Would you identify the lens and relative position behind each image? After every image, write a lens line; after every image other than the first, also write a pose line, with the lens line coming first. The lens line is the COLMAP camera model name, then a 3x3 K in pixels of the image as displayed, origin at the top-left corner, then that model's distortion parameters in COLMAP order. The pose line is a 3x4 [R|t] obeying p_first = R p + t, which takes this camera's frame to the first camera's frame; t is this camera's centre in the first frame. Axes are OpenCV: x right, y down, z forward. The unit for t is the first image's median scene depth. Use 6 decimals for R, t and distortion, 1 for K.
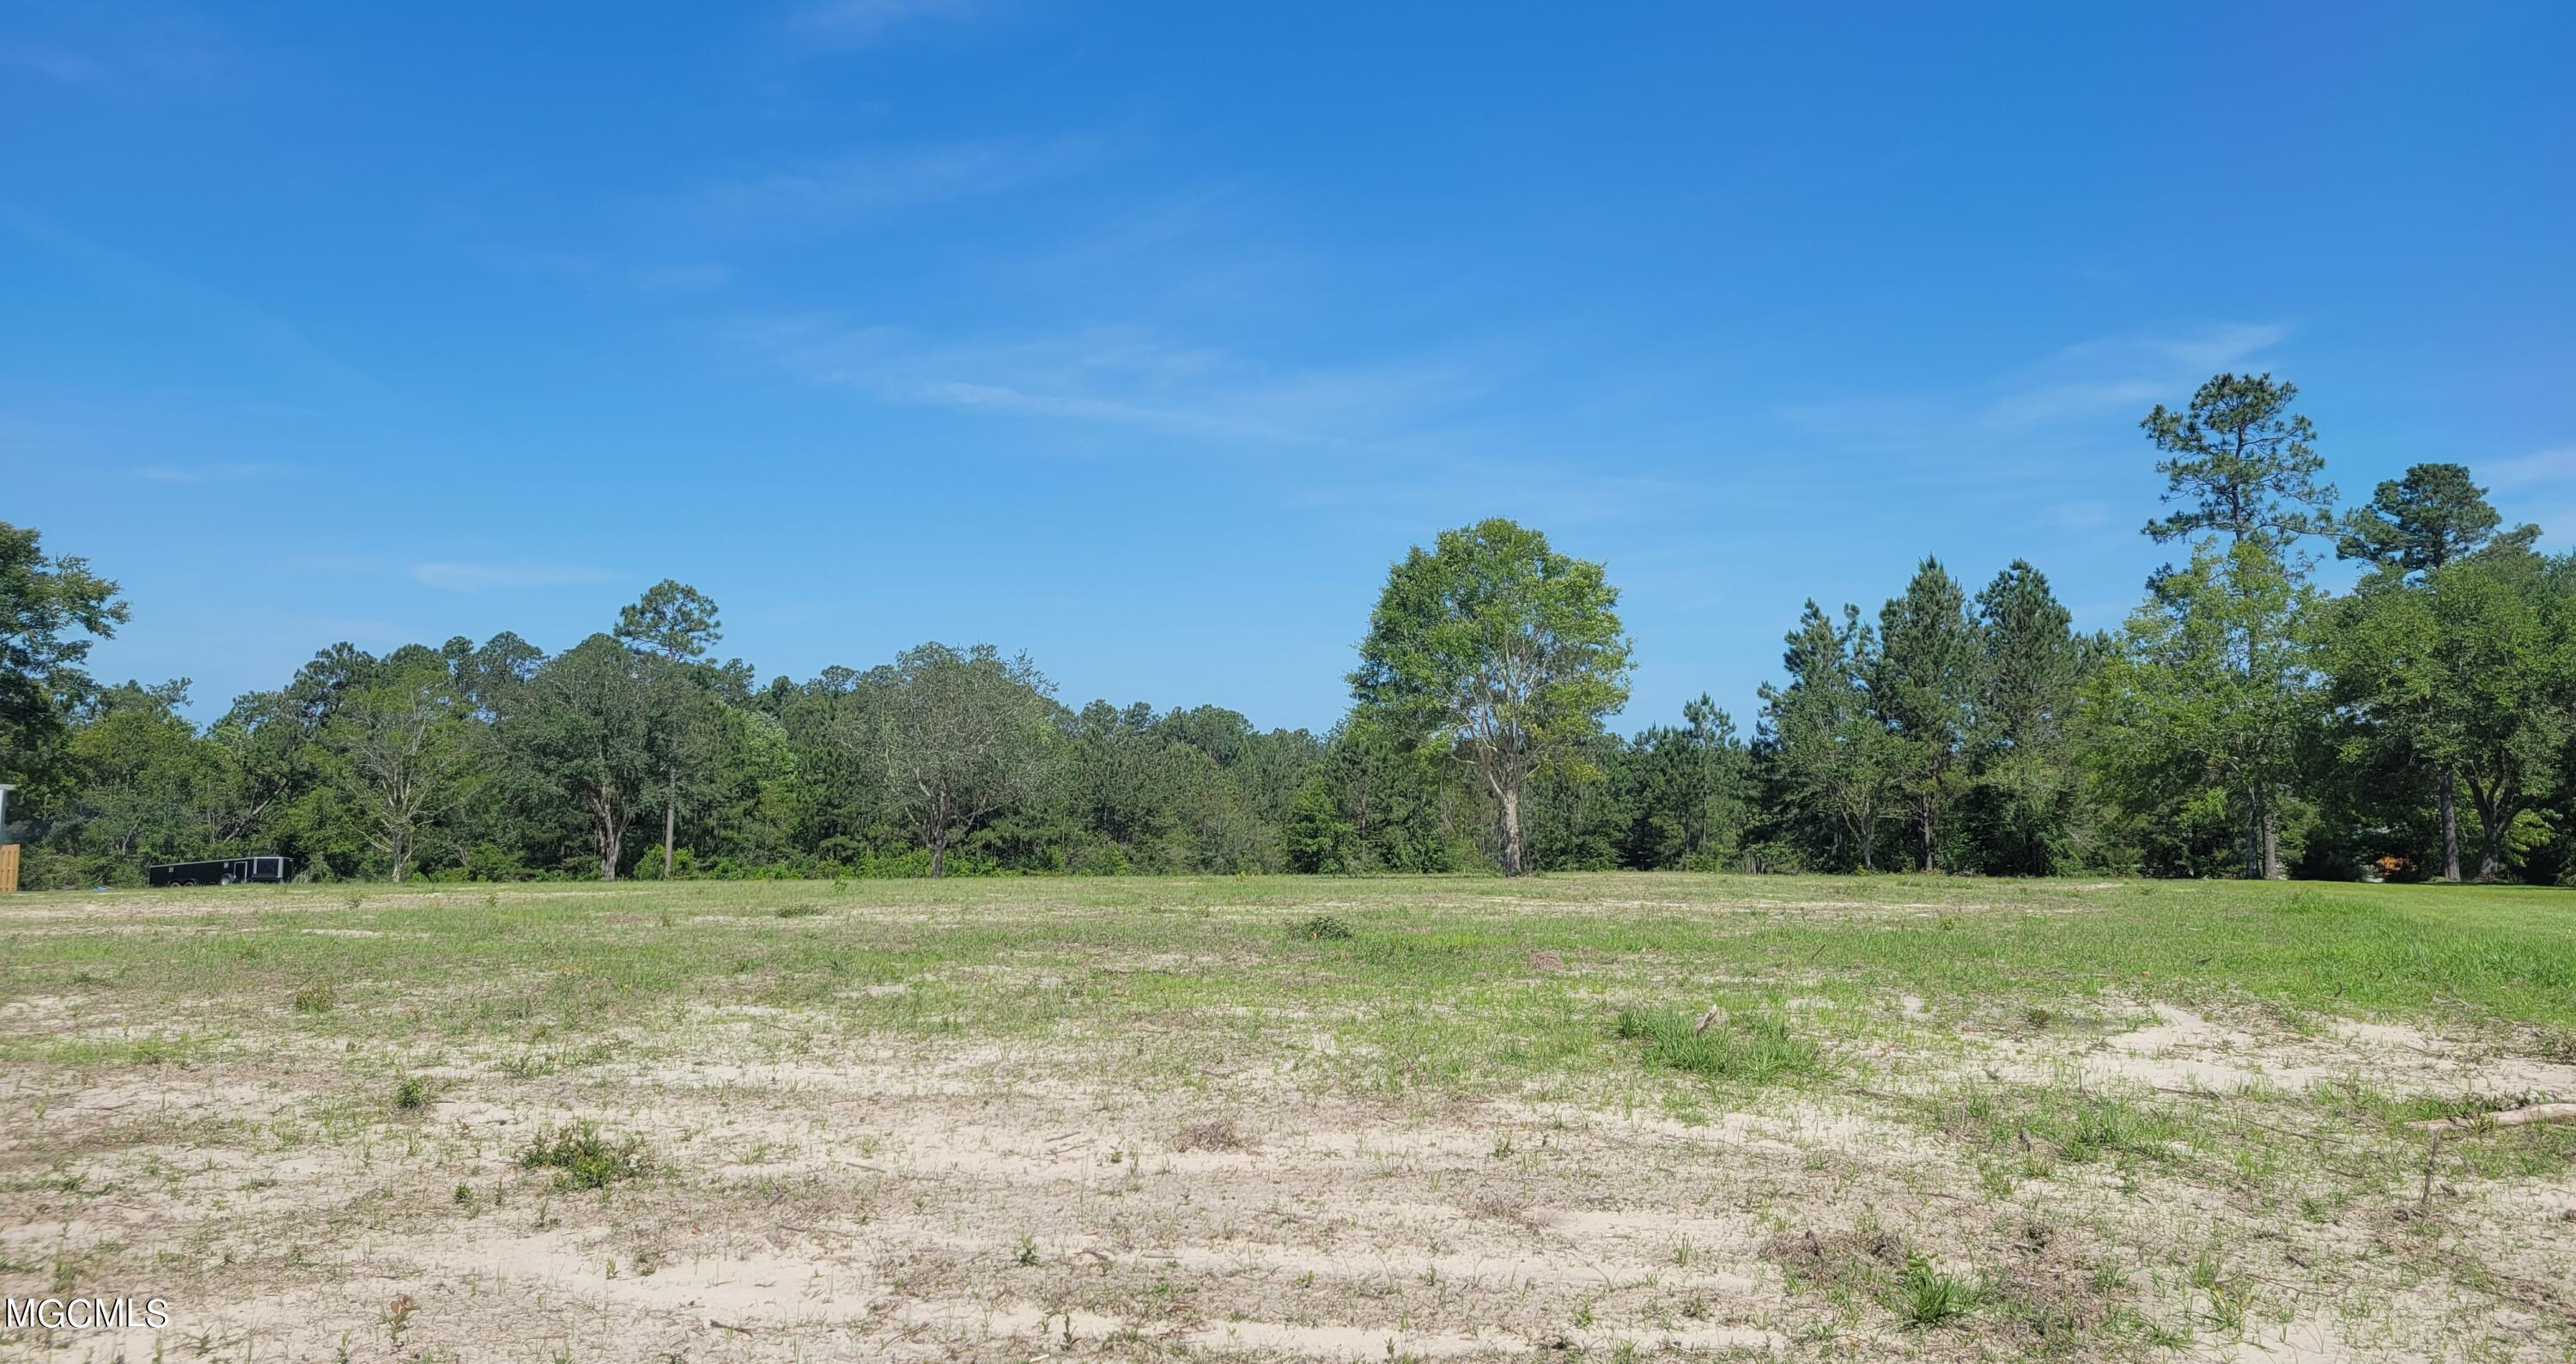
lens RADIAL K [[1983.8, 0, 1245.2], [0, 1983.8, 584.5], [0, 0, 1]] dist [0.044750, -0.007232]
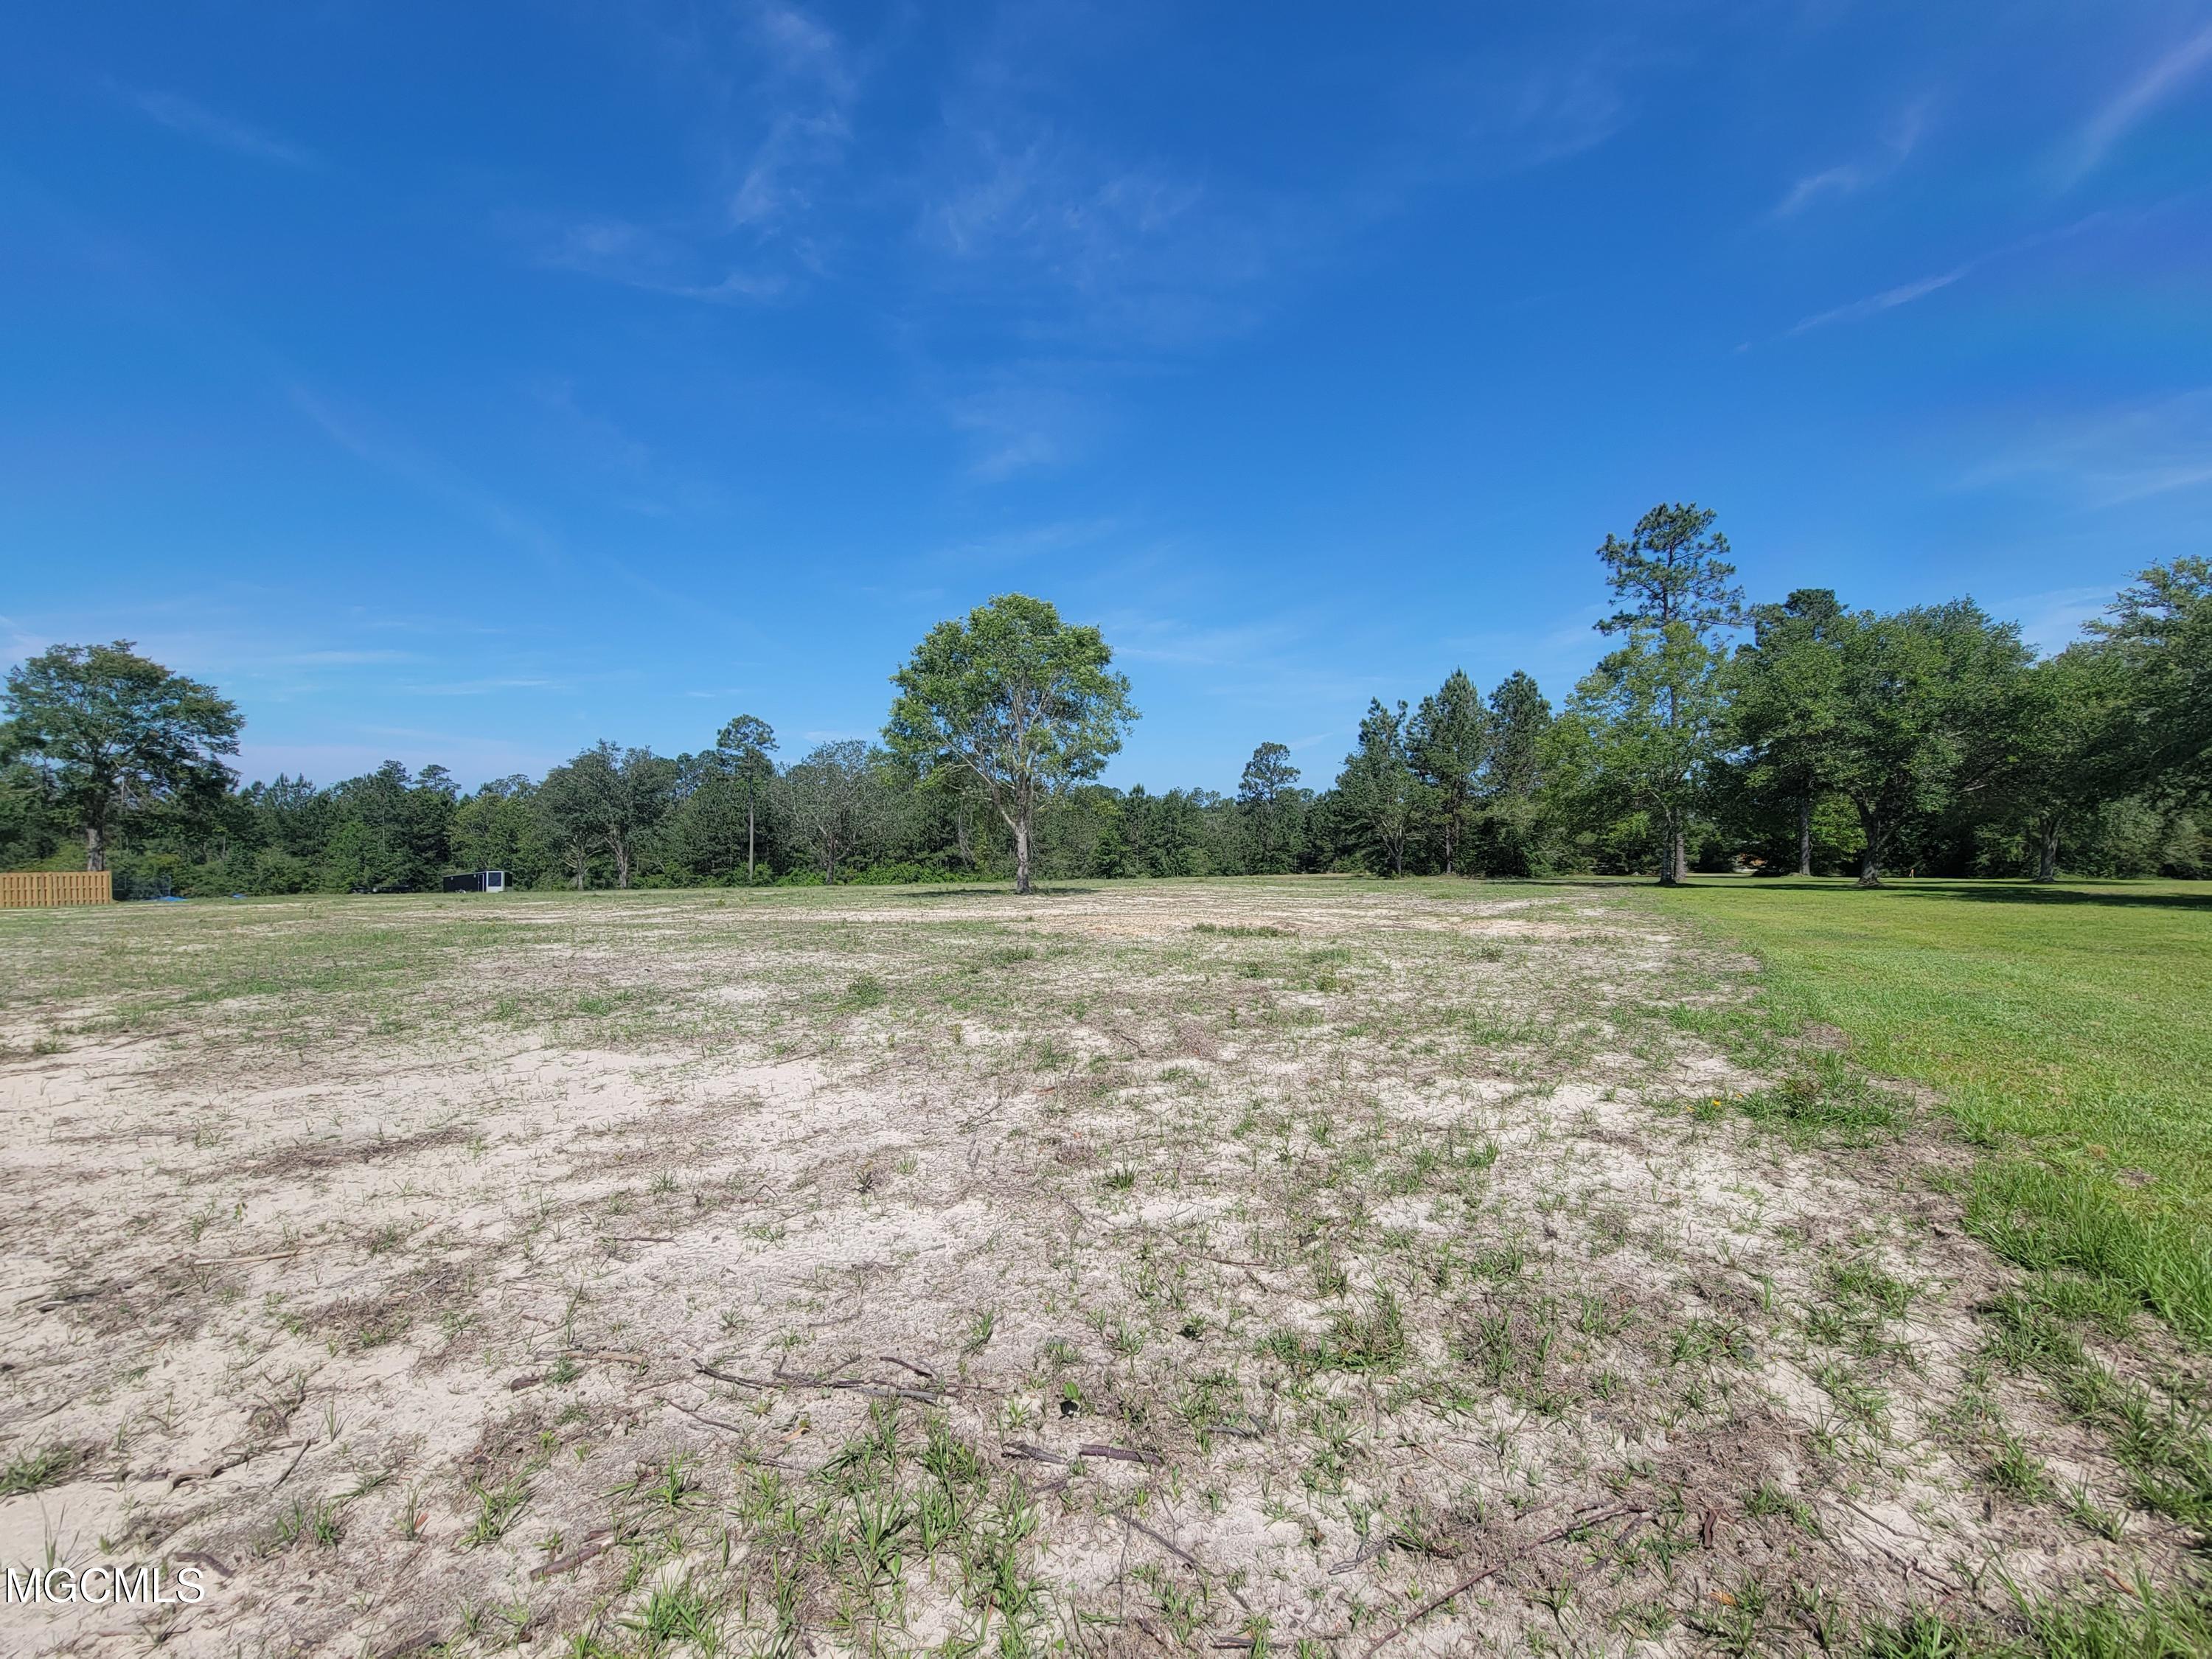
lens RADIAL K [[932.2, 0, 1106.0], [0, 932.2, 829.5], [0, 0, 1]] dist [0.008506, -0.005155]
pose [[0.996790, -0.012474, -0.079077, 0.140036], [0.020514, 0.994604, 0.101697, 0.032442], [0.077382, -0.102993, 0.991668, 0.278394]]
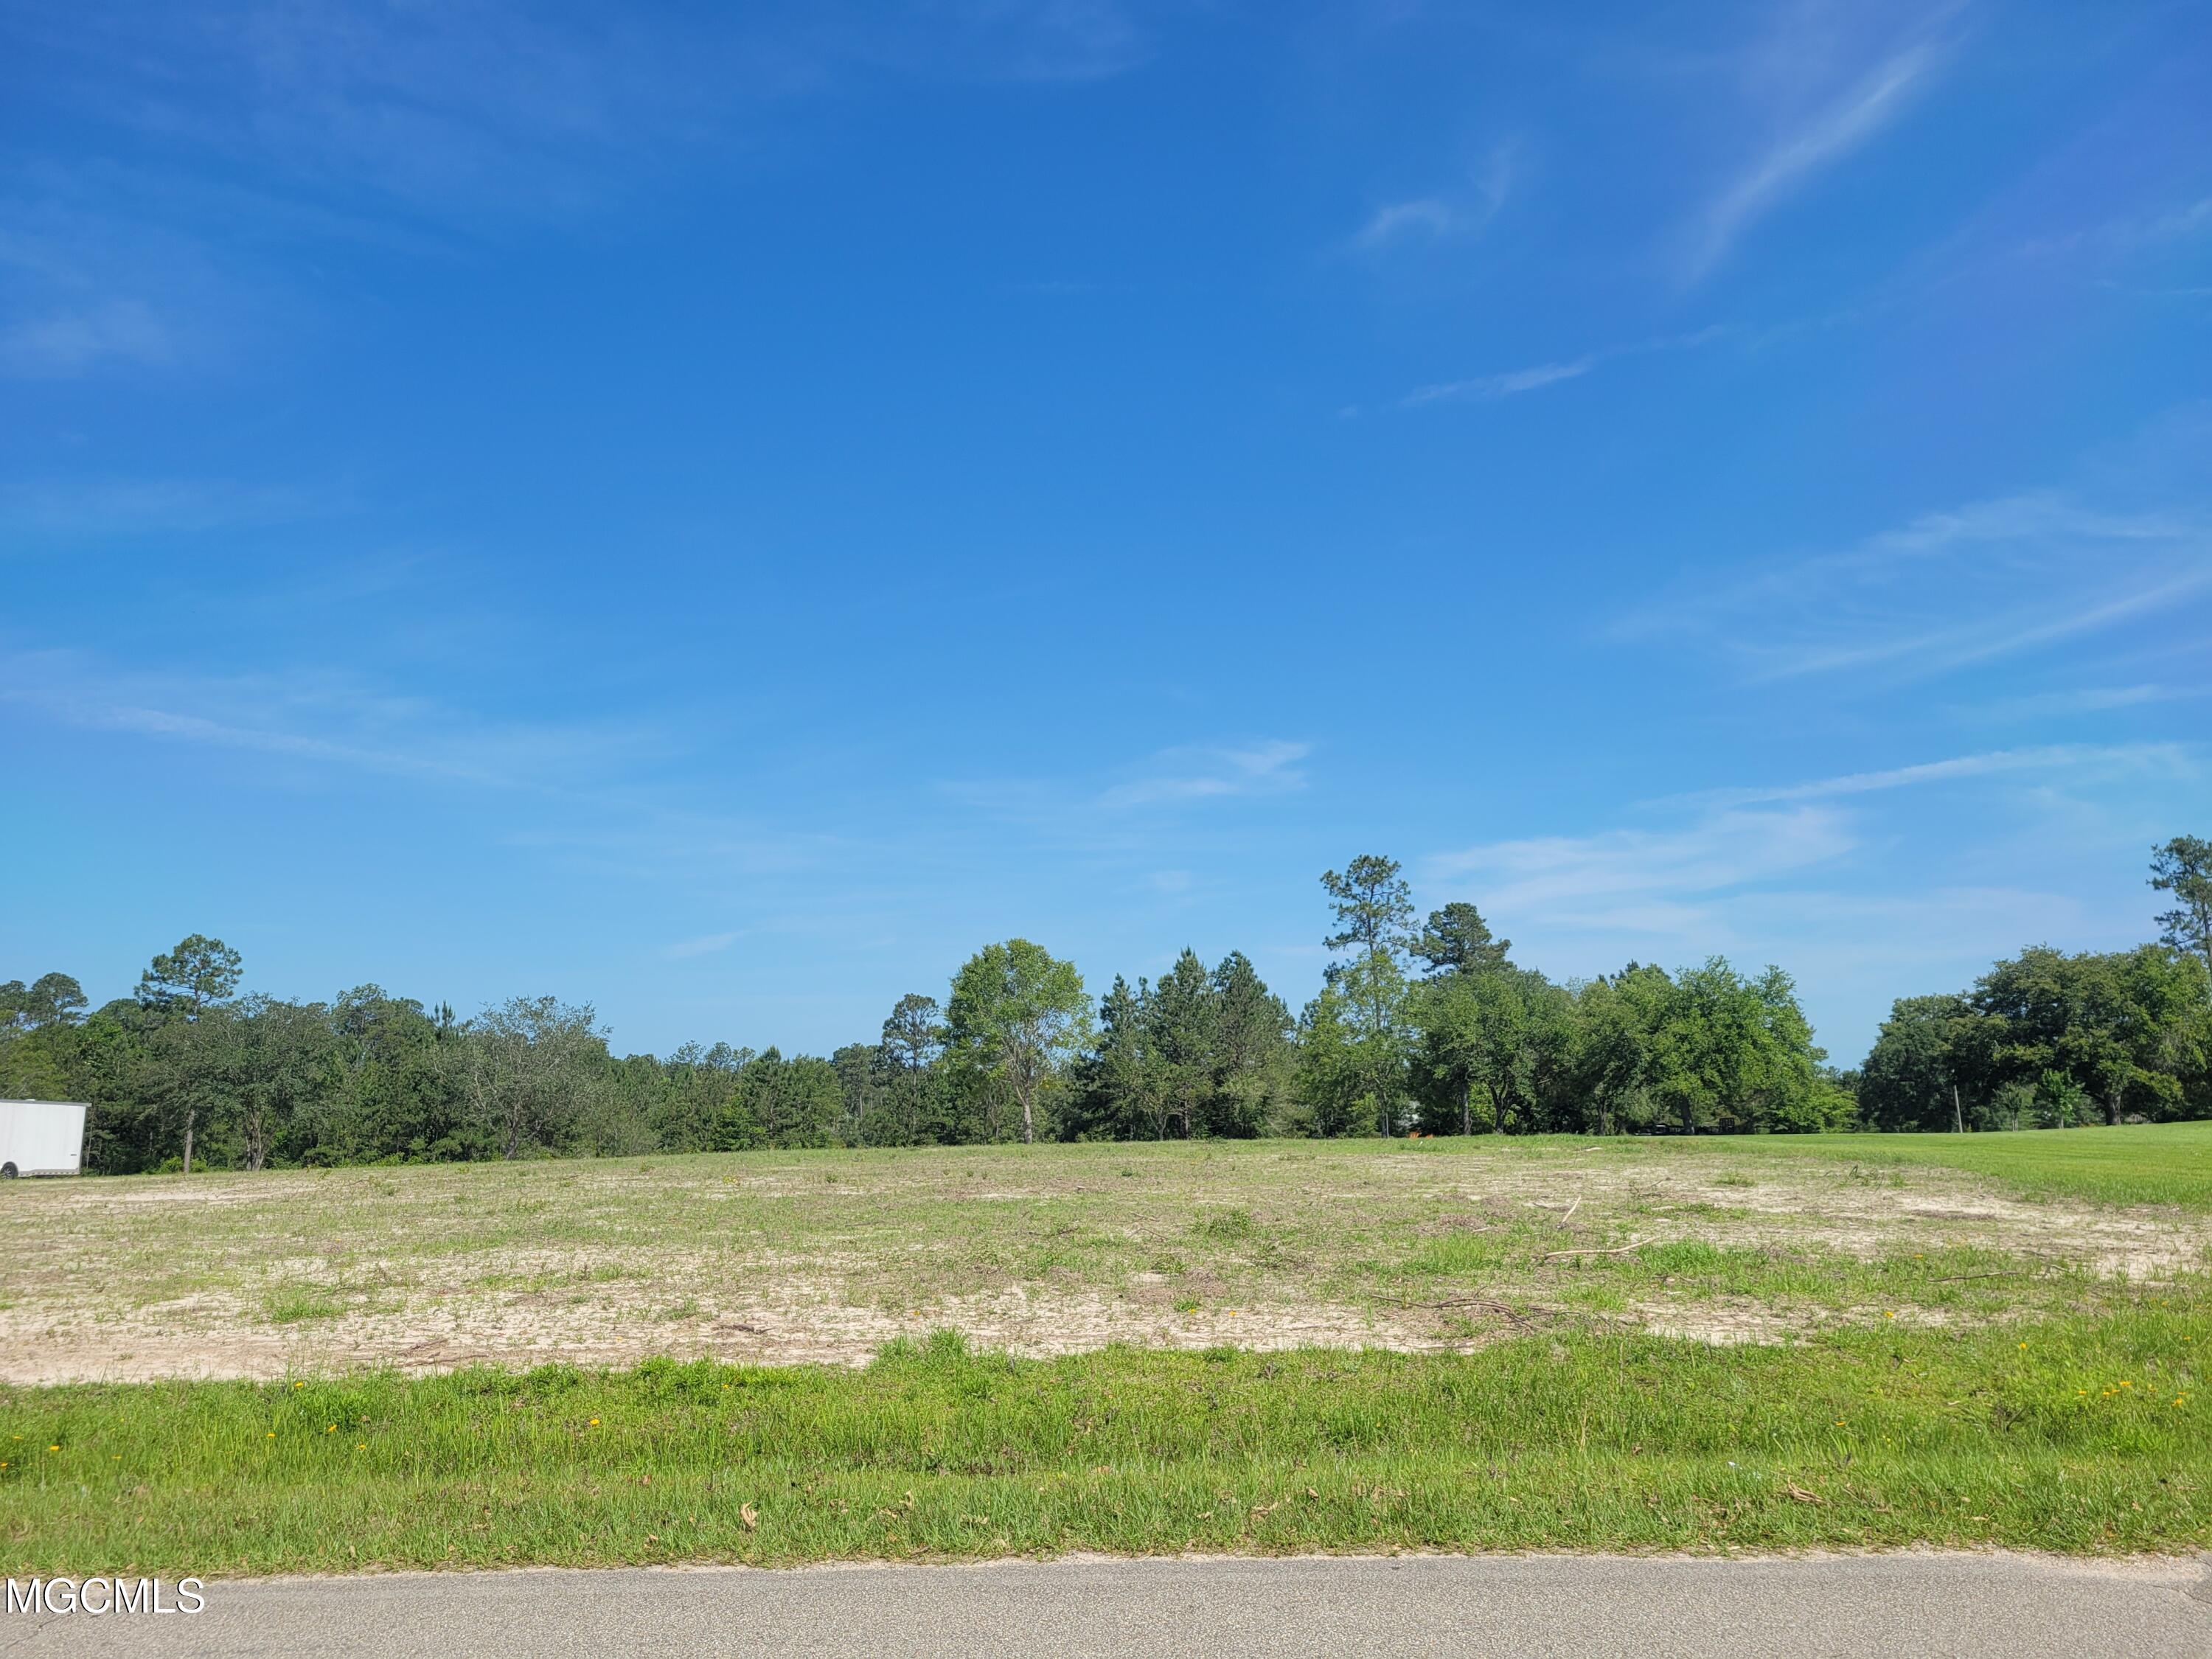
lens RADIAL K [[1708.0, 0, 1105.4], [0, 1708.0, 777.7], [0, 0, 1]] dist [0.042051, 0.004033]
pose [[0.936194, 0.057080, 0.346819, -0.209788], [-0.027311, 0.995556, -0.090129, -0.025896], [-0.350422, 0.074906, 0.933592, -0.274675]]
